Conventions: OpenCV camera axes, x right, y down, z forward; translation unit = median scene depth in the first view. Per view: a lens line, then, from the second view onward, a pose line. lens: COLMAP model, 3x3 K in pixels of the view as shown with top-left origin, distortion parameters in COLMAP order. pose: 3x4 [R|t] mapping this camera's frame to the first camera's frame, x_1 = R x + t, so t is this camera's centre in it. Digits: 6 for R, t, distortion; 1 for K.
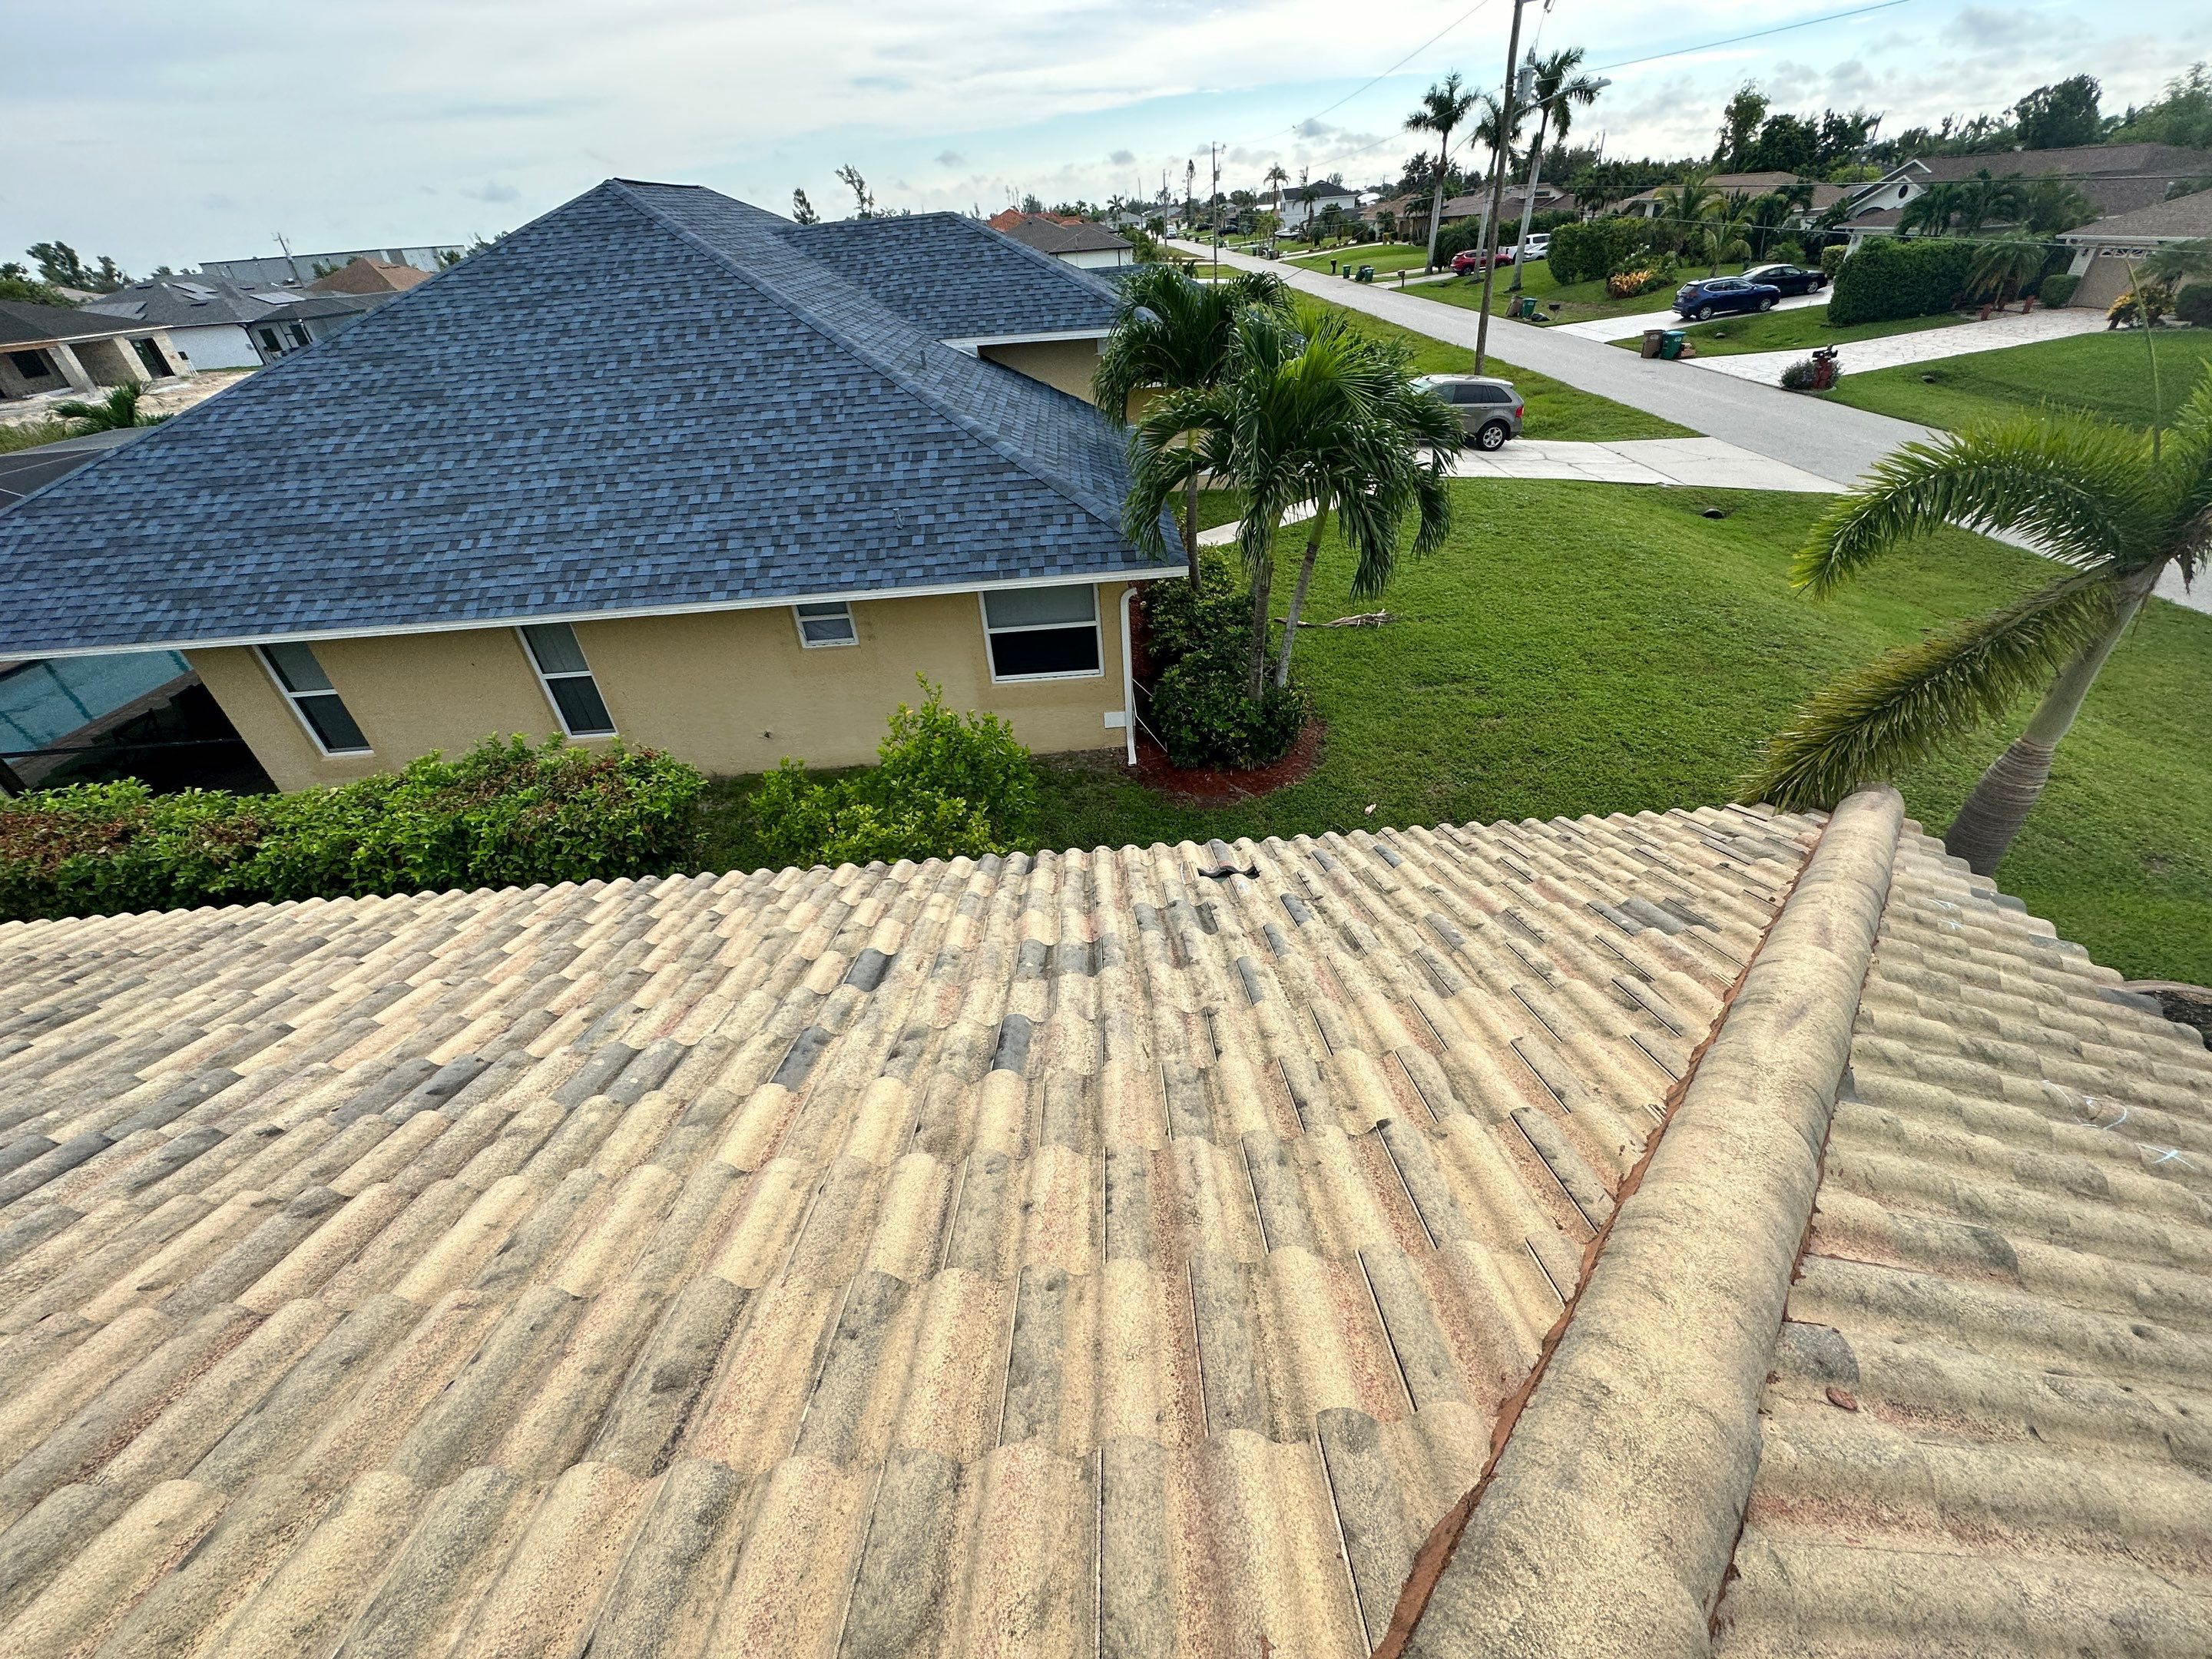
lens RADIAL K [[878.4, 0, 1113.2], [0, 878.4, 828.7], [0, 0, 1]] dist [-0.003238, 0.000456]
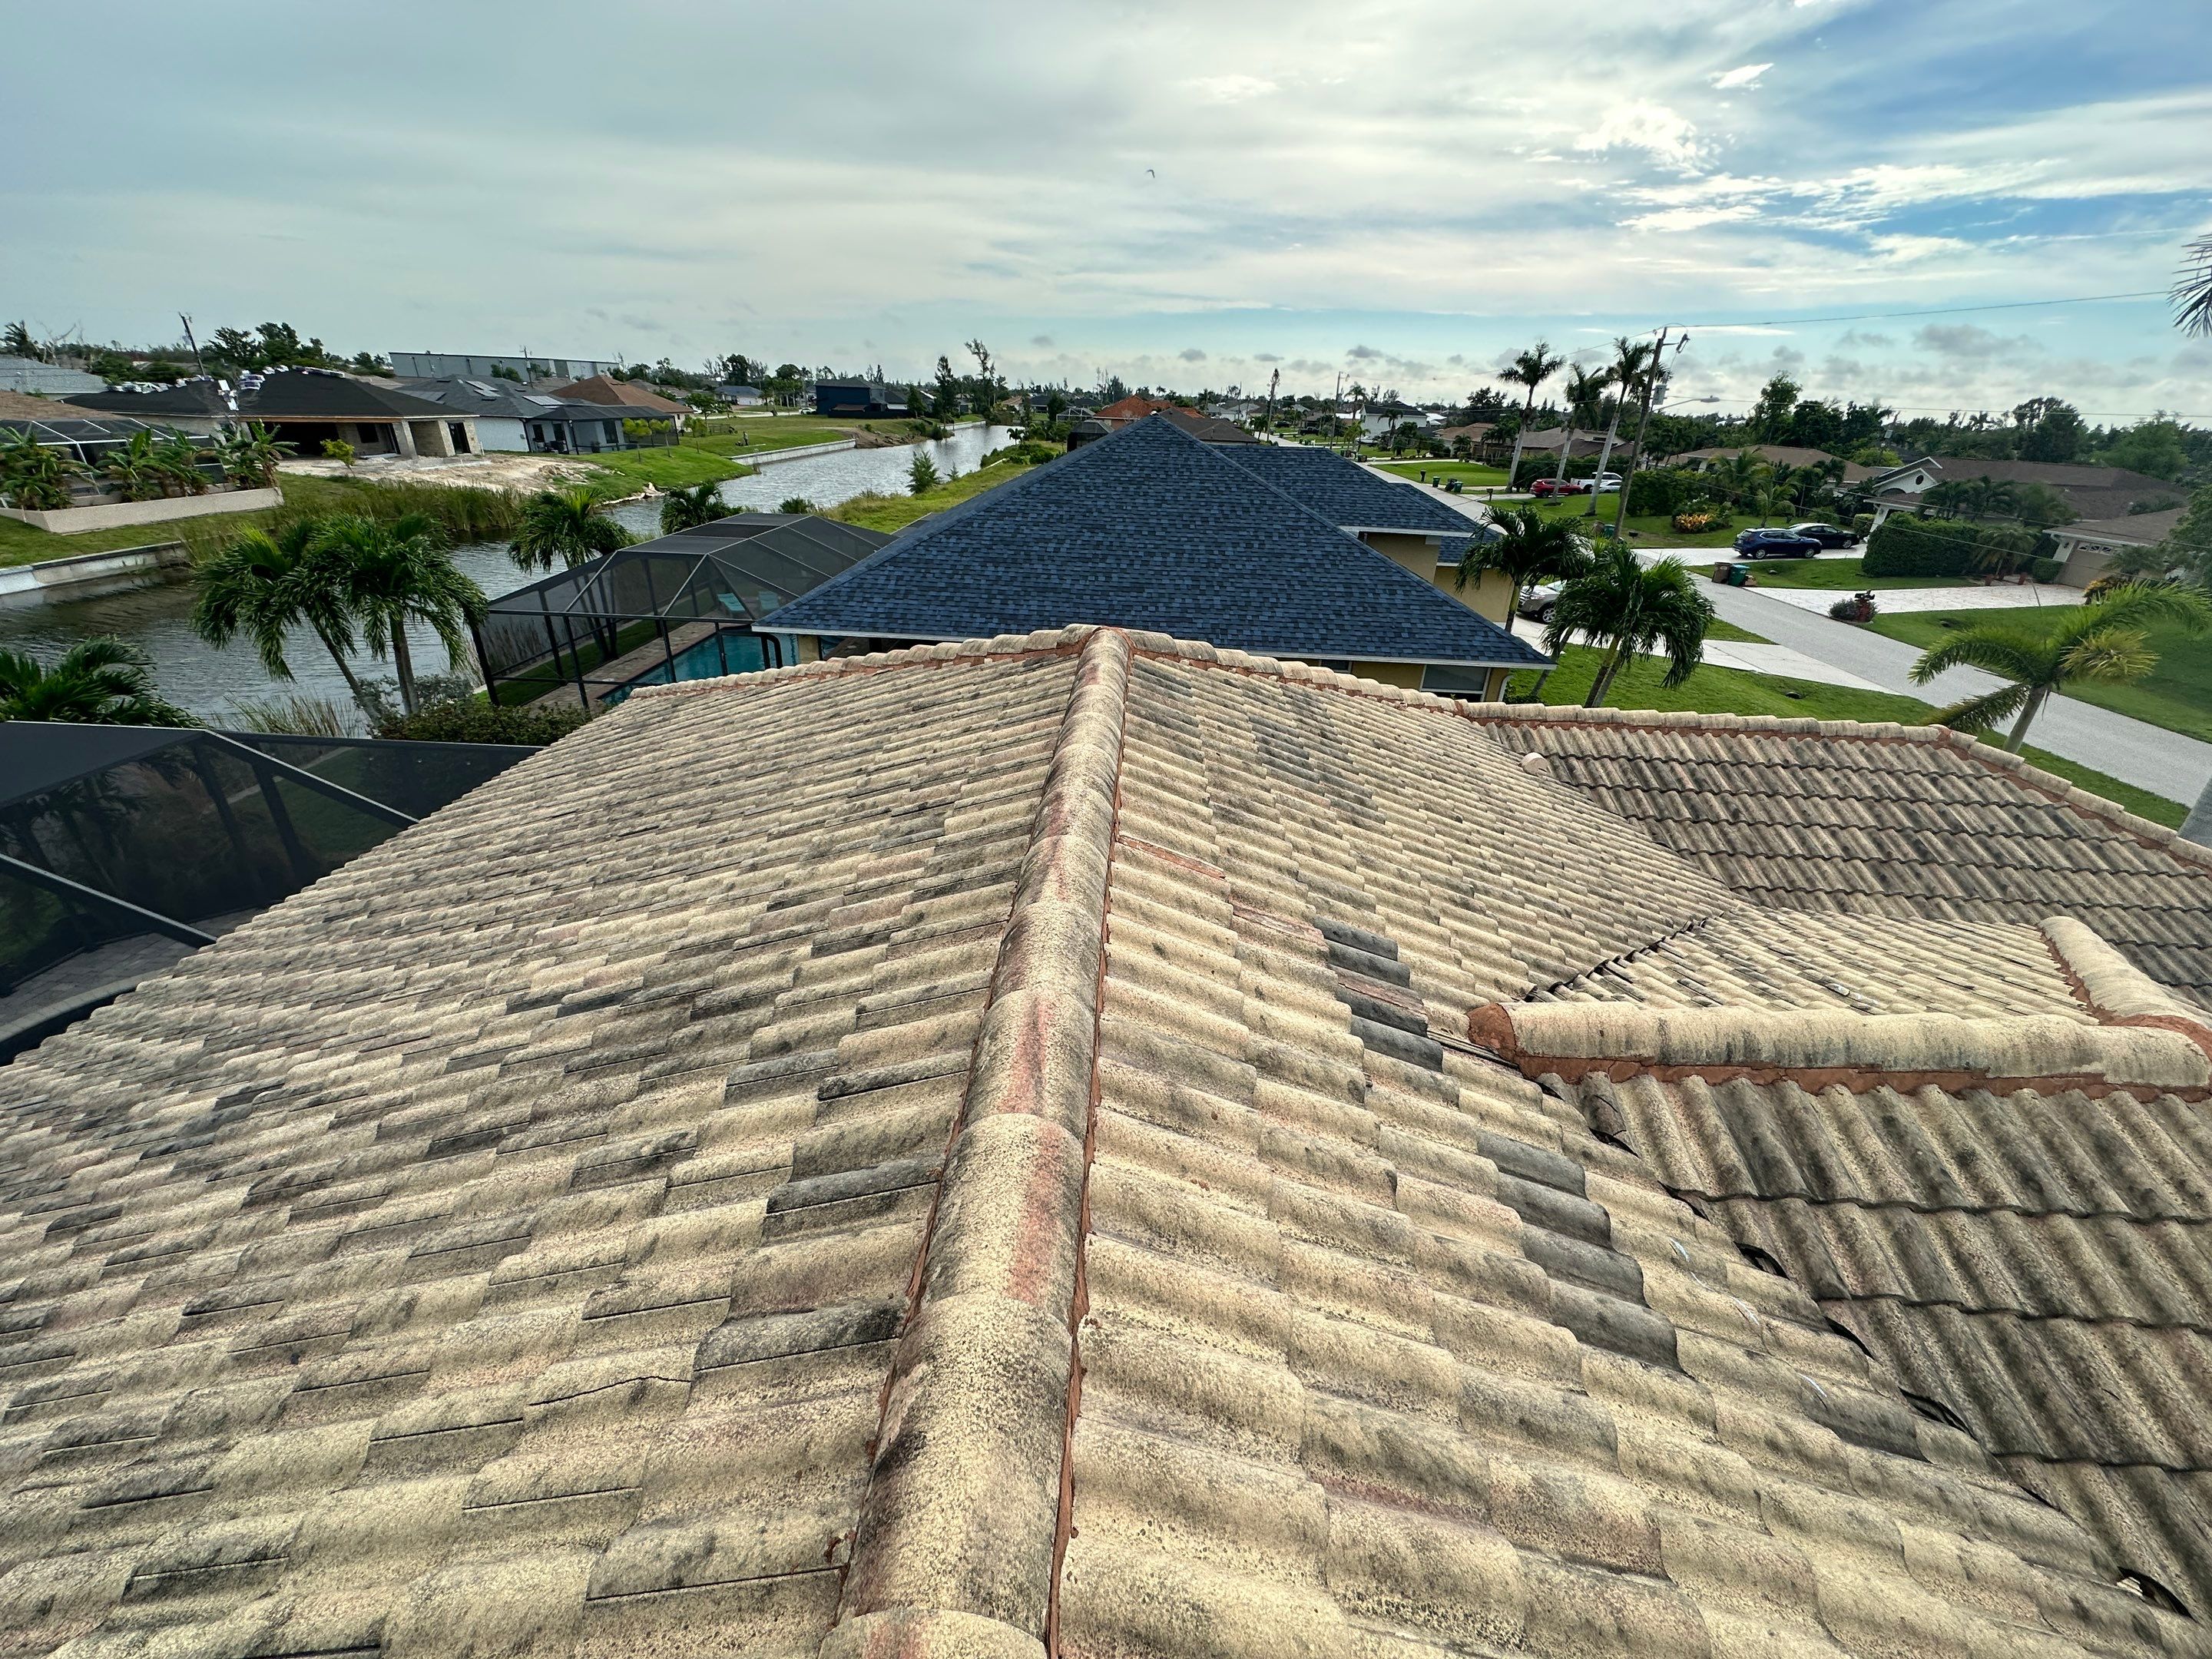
lens RADIAL K [[879.4, 0, 1110.8], [0, 879.4, 830.6], [0, 0, 1]] dist [-0.003053, 0.000123]
pose [[0.992410, 0.121443, -0.019351, -0.123353], [-0.122972, 0.981099, -0.149408, 0.070317], [0.000840, 0.150654, 0.988586, -0.126142]]
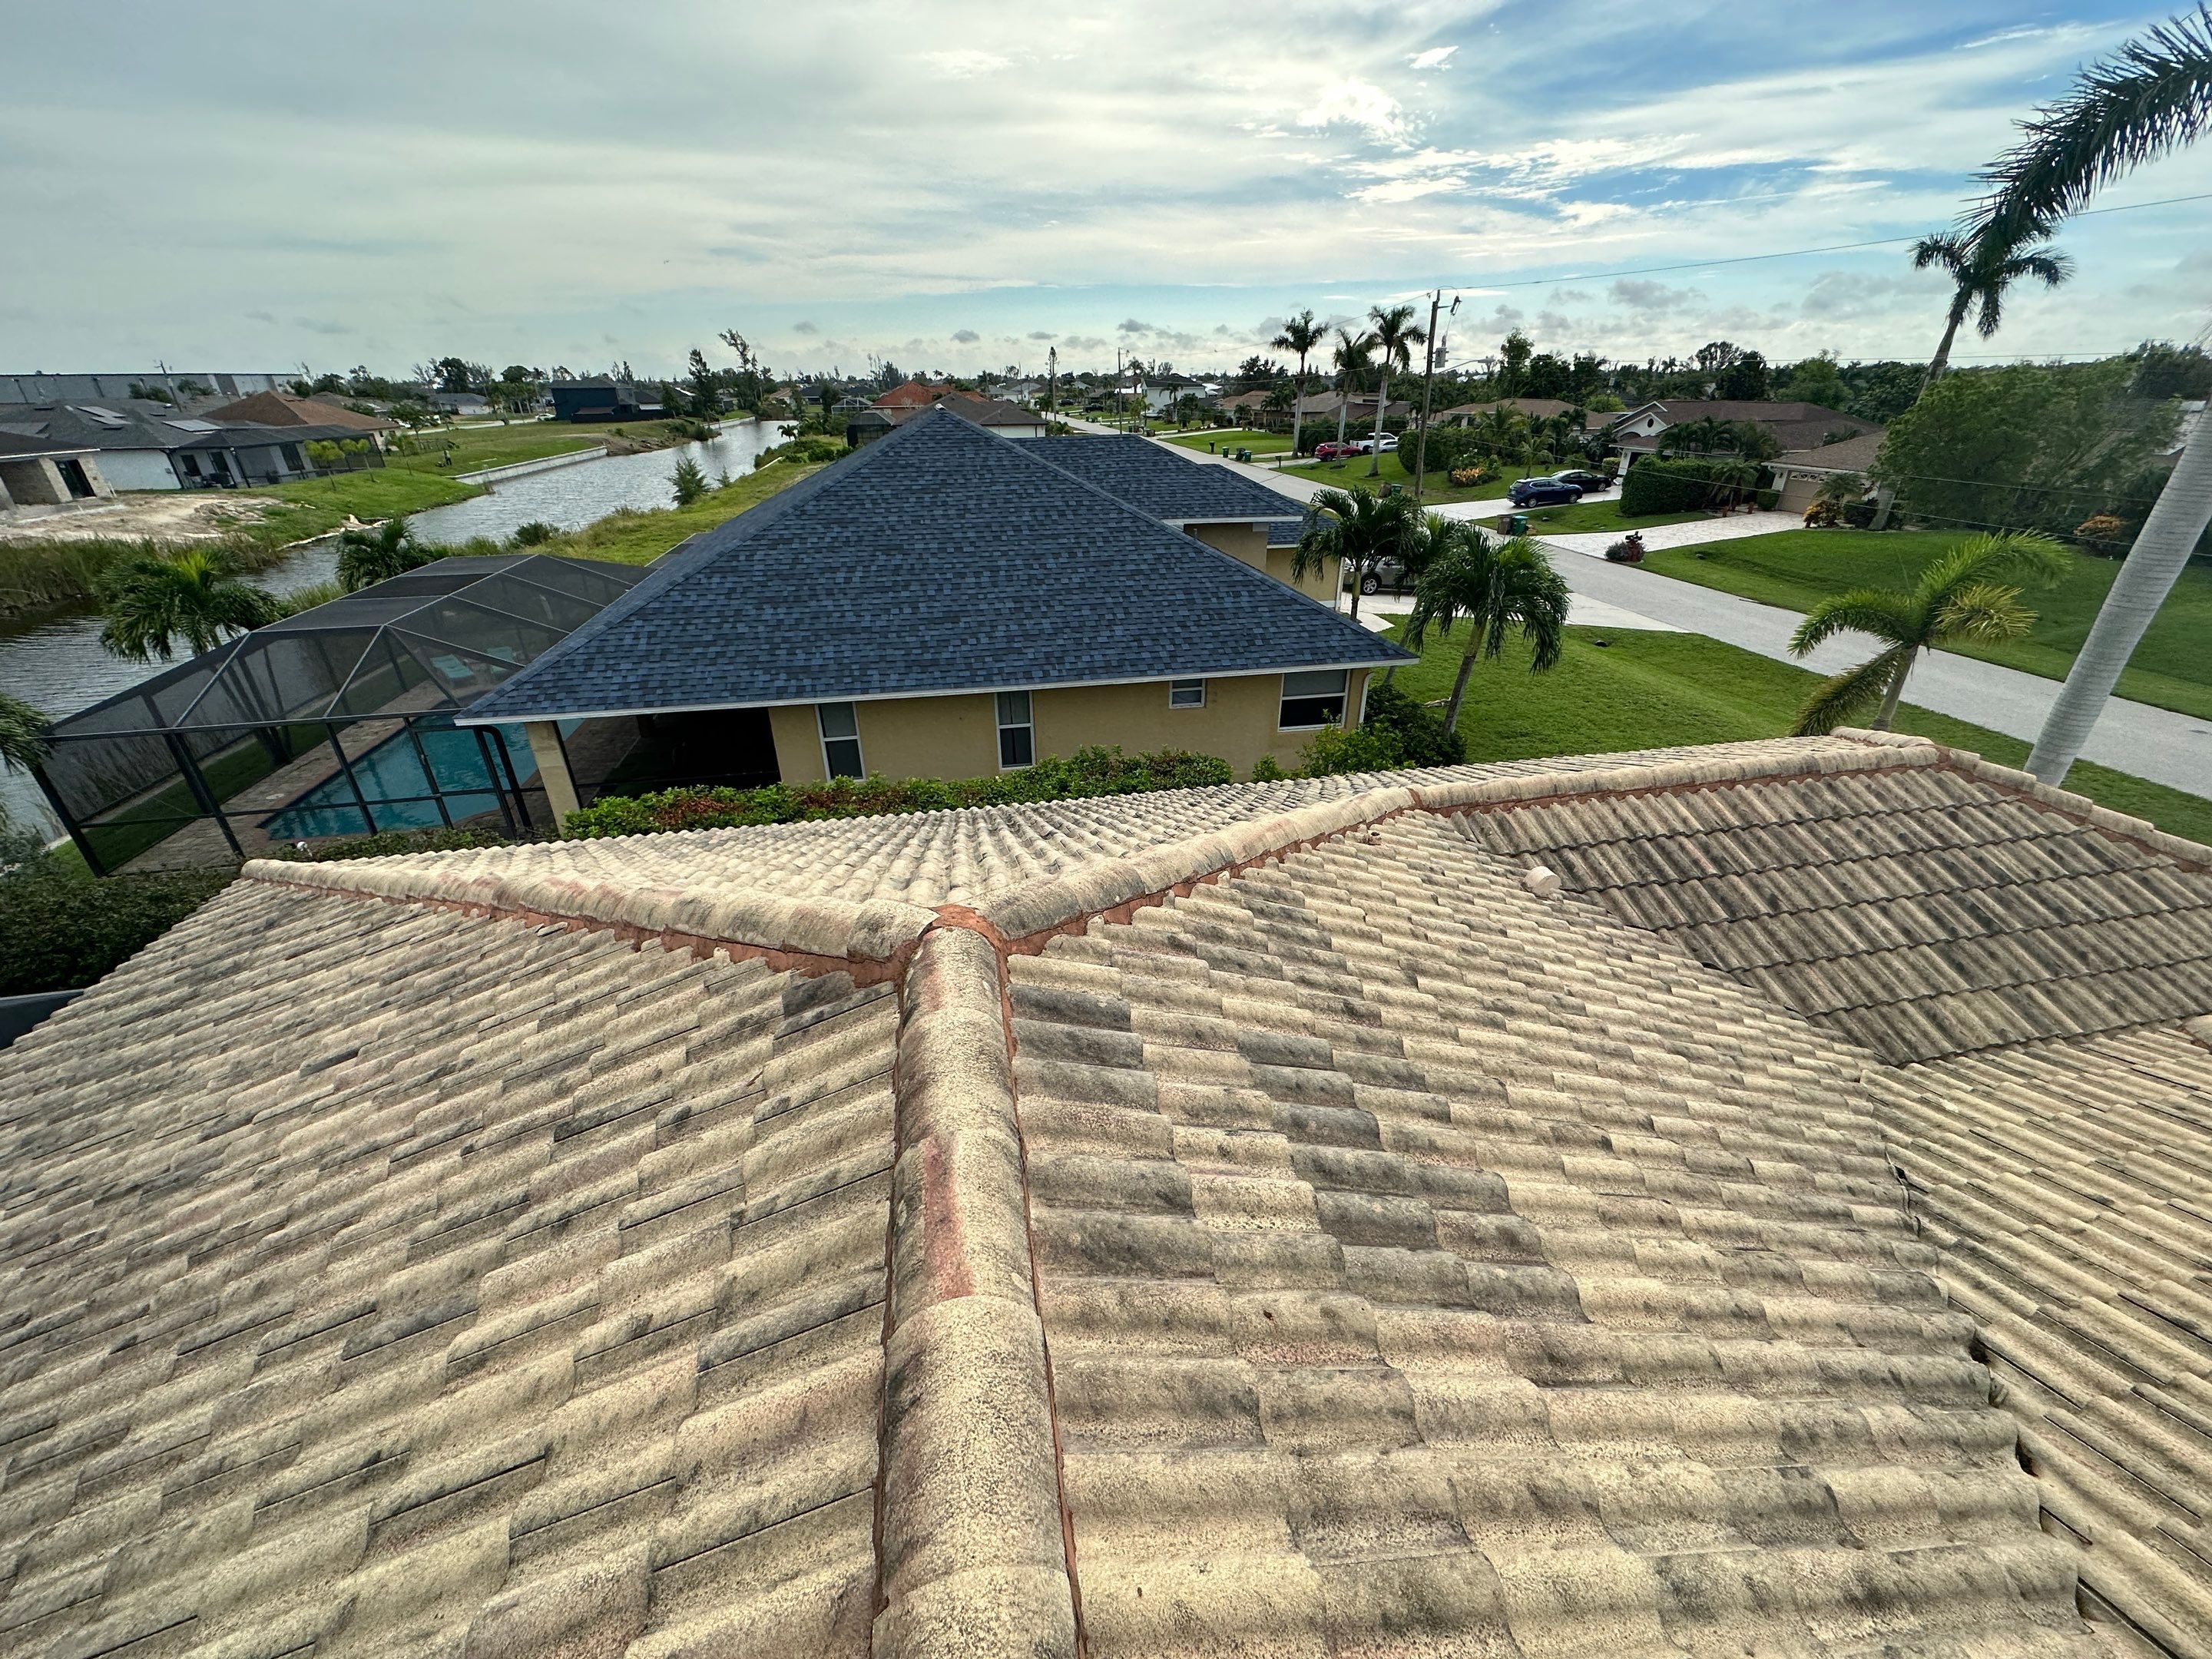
lens RADIAL K [[878.0, 0, 1110.5], [0, 878.0, 829.1], [0, 0, 1]] dist [-0.003411, 0.000413]
pose [[0.986963, -0.019934, 0.159711, -0.126683], [0.042612, 0.989255, -0.139856, 0.039653], [-0.155207, 0.144838, 0.977207, -0.086848]]
